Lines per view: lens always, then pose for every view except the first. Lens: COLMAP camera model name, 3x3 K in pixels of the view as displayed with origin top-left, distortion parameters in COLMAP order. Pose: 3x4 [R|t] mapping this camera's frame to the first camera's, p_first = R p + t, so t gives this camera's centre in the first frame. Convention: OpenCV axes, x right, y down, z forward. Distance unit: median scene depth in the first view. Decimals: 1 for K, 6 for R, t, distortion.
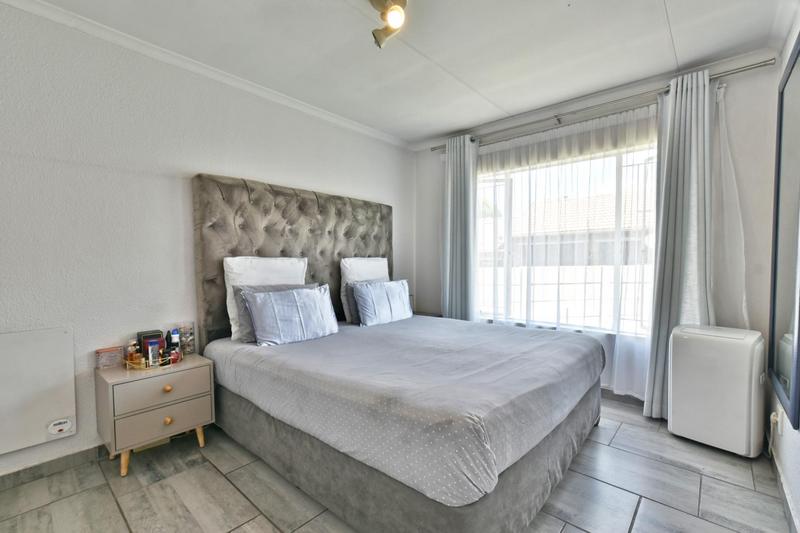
lens RADIAL K [[355.1, 0, 396.7], [0, 355.1, 274.2], [0, 0, 1]] dist [0.001822, -0.000458]
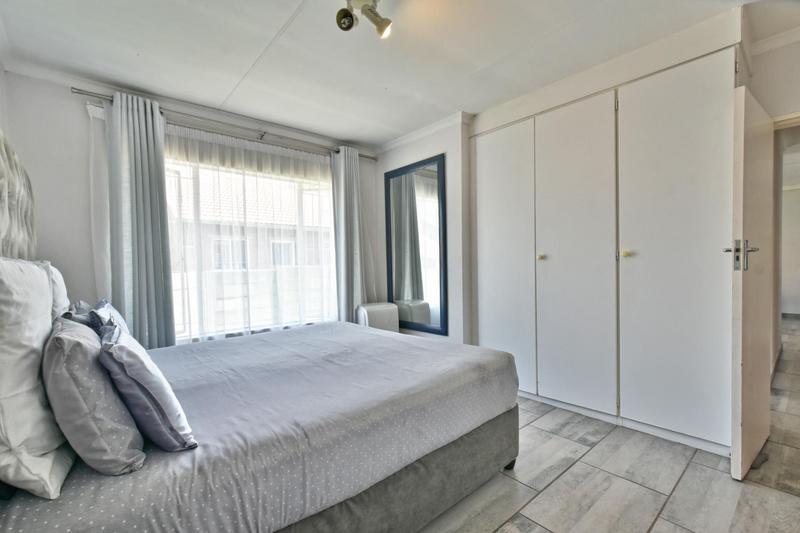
lens RADIAL K [[355.1, 0, 396.7], [0, 355.1, 274.2], [0, 0, 1]] dist [0.001822, -0.000458]
pose [[0.136642, -0.021578, 0.990385, -0.562533], [0.059819, 0.998118, 0.013493, -0.005808], [-0.988813, 0.057400, 0.137676, 0.471622]]
